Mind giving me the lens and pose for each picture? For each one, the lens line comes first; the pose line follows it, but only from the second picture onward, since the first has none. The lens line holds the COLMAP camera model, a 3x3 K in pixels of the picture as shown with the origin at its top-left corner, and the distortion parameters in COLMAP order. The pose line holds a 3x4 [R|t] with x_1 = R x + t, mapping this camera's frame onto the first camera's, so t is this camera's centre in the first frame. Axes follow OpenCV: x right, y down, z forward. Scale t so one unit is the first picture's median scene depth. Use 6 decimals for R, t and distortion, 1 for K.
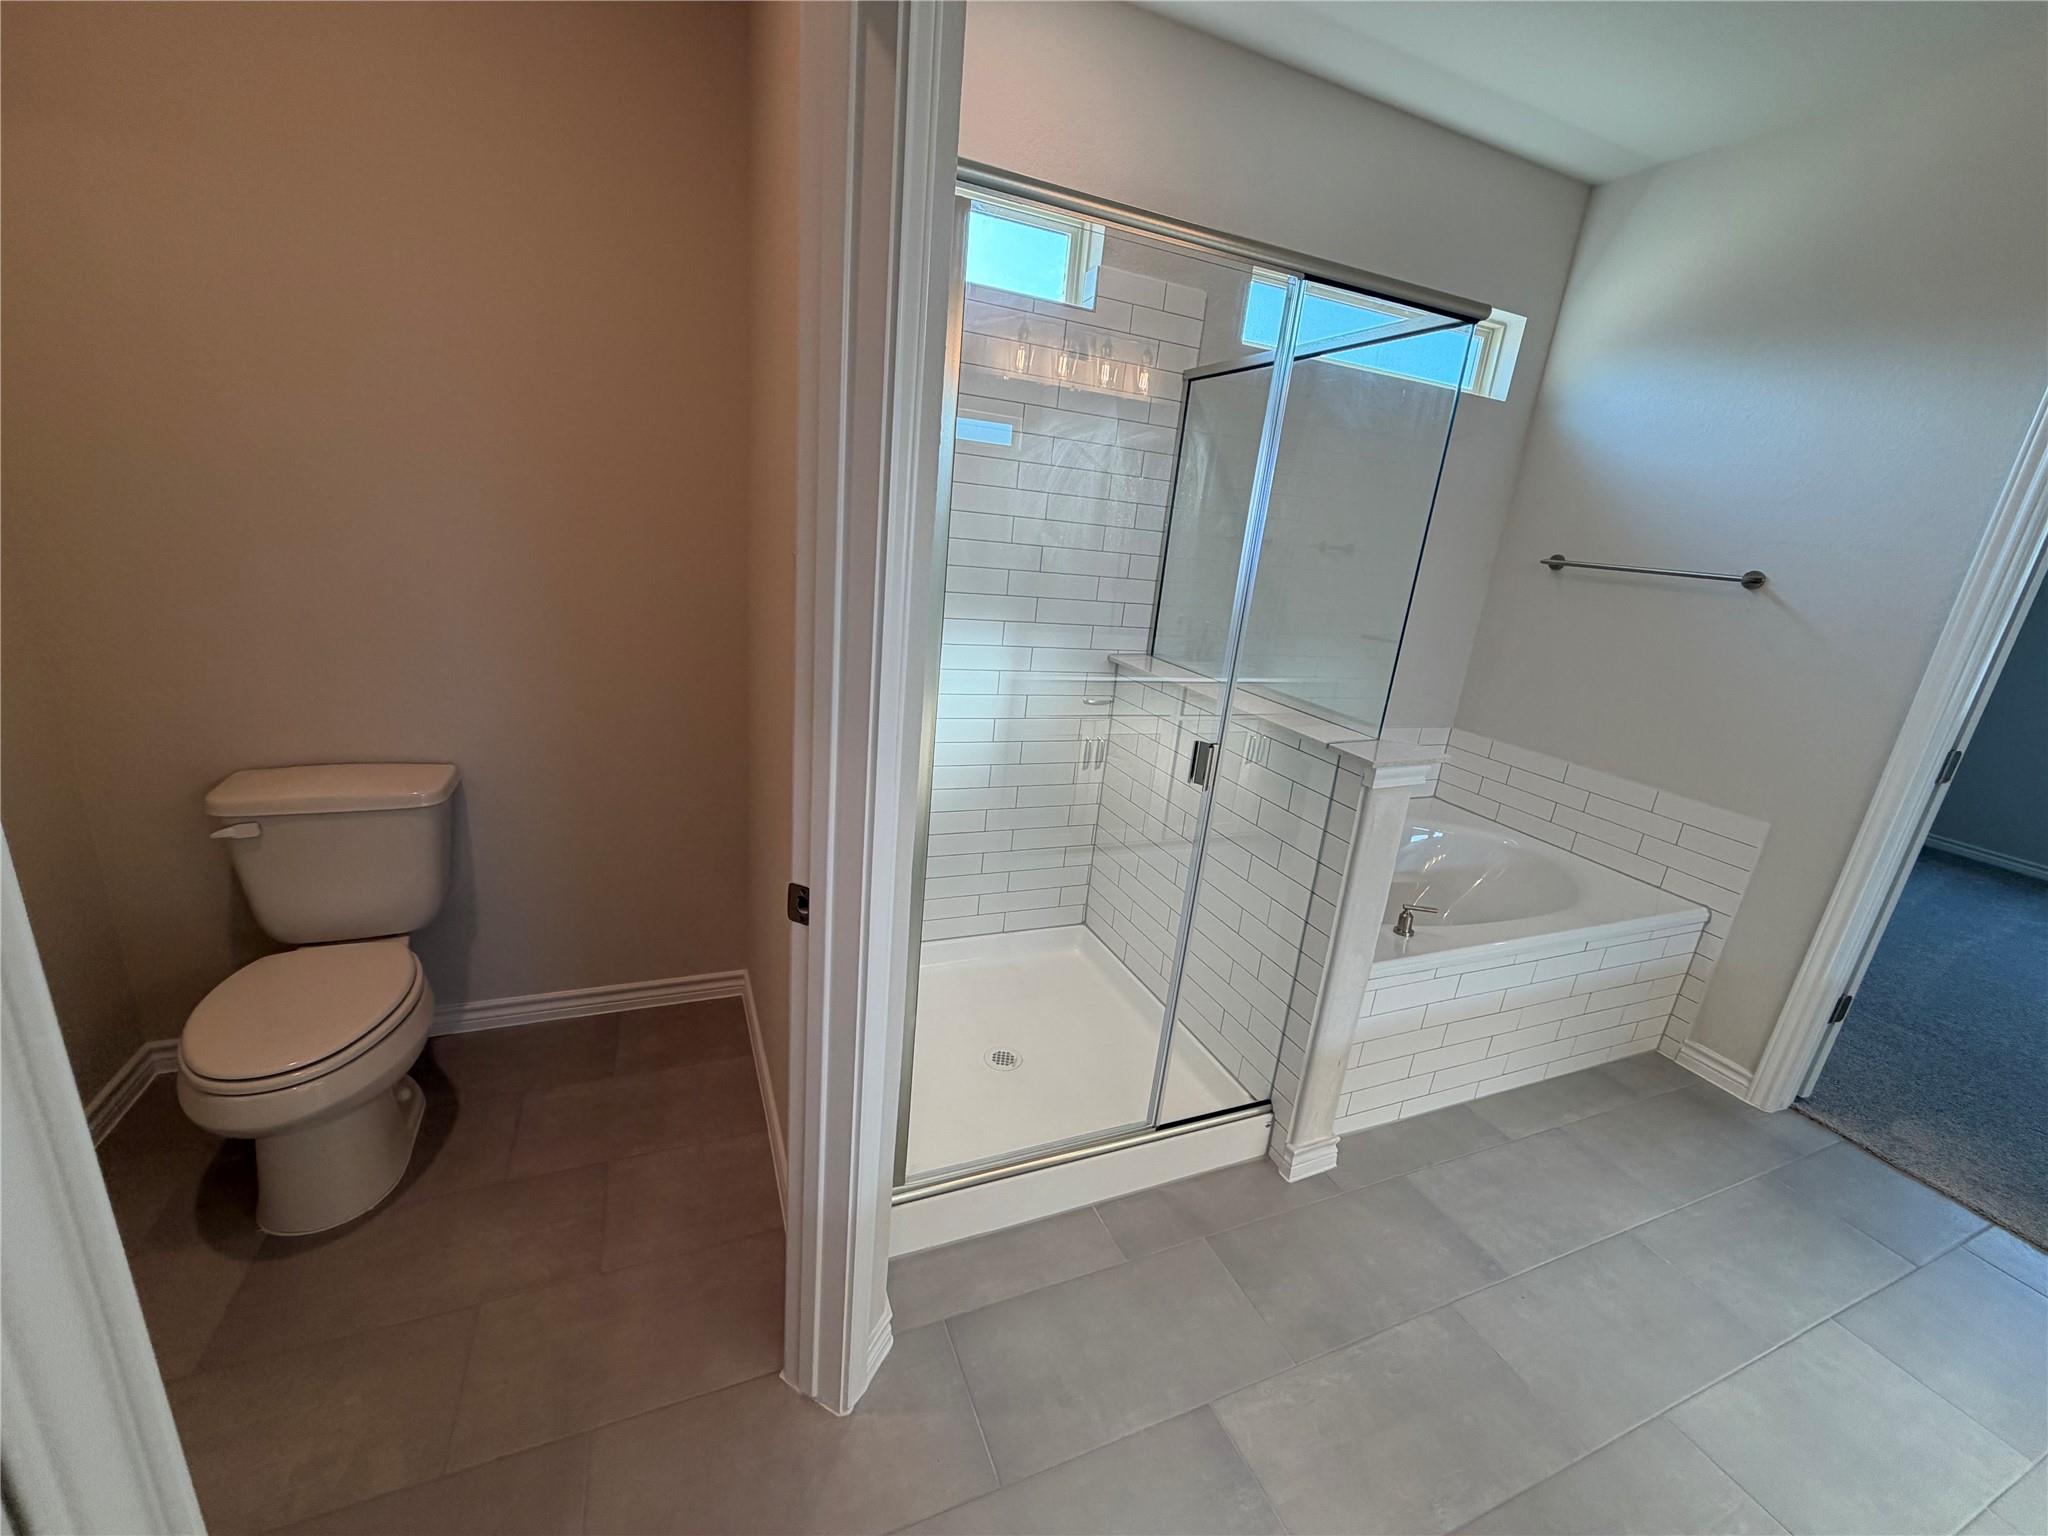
lens RADIAL K [[820.1, 0, 1022.2], [0, 820.1, 769.3], [0, 0, 1]] dist [0.005644, 0.000216]
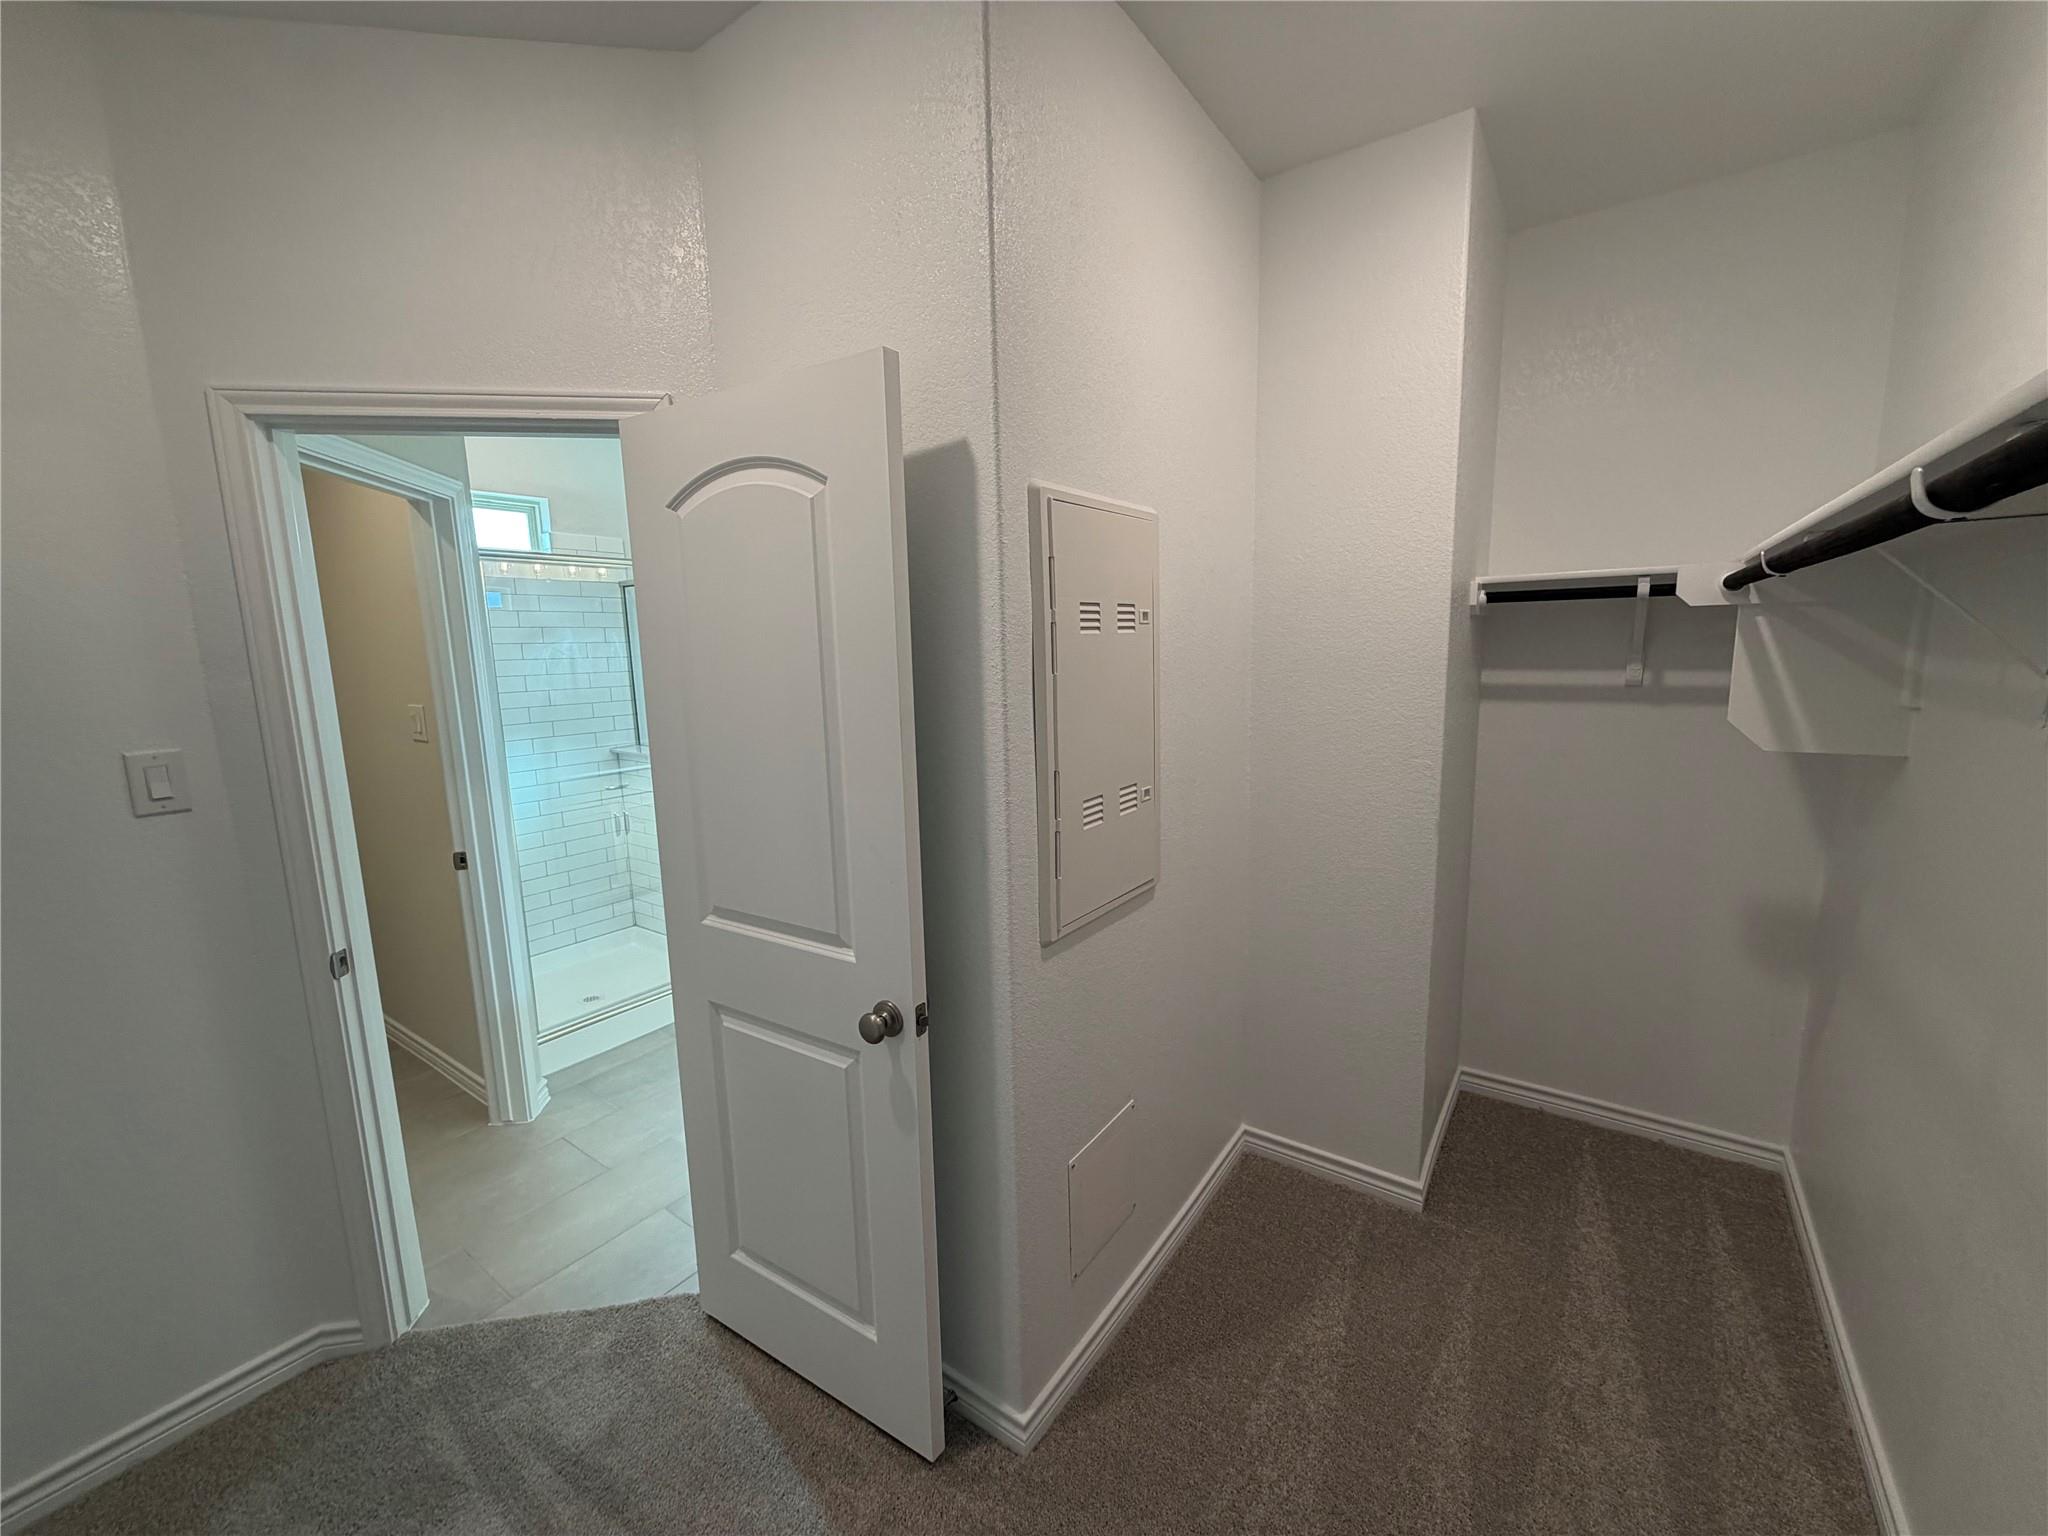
lens RADIAL K [[820.1, 0, 1015.3], [0, 820.1, 769.7], [0, 0, 1]] dist [0.005644, 0.000216]
pose [[0.850871, -0.191501, 0.489231, -0.017317], [0.251862, 0.965904, -0.059951, 0.224537], [-0.461069, 0.174229, 0.870092, -0.869094]]
